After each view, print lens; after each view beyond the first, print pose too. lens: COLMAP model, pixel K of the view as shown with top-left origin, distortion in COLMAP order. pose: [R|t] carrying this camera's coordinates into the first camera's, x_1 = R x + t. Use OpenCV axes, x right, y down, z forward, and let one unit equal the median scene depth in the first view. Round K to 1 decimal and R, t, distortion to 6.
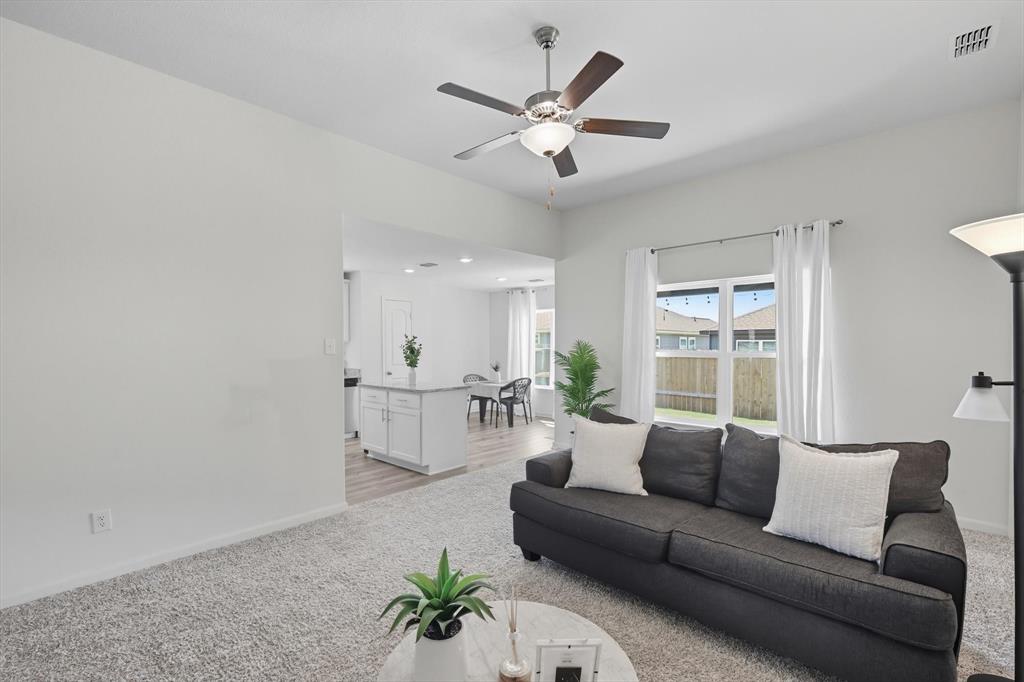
lens RADIAL K [[453.1, 0, 514.6], [0, 453.1, 342.1], [0, 0, 1]] dist [0.002707, 0.000181]
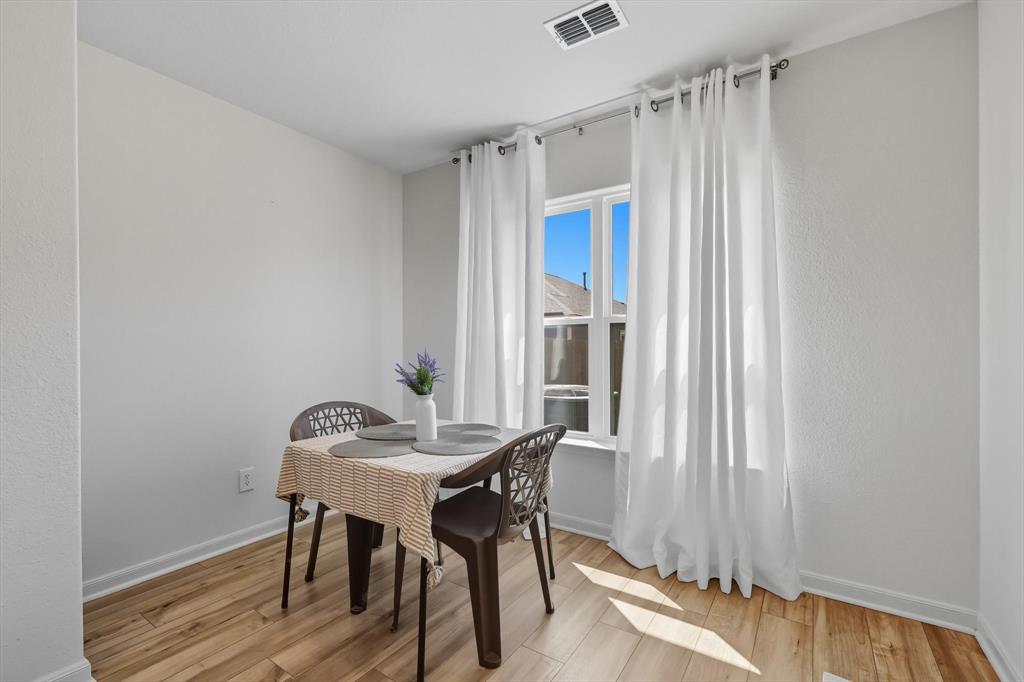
lens RADIAL K [[453.1, 0, 514.6], [0, 453.1, 342.1], [0, 0, 1]] dist [0.002707, 0.000181]
pose [[0.987041, -0.001208, 0.160461, -0.027926], [0.001530, 0.999997, -0.001885, 0.032349], [-0.160459, 0.002106, 0.987040, 0.718003]]
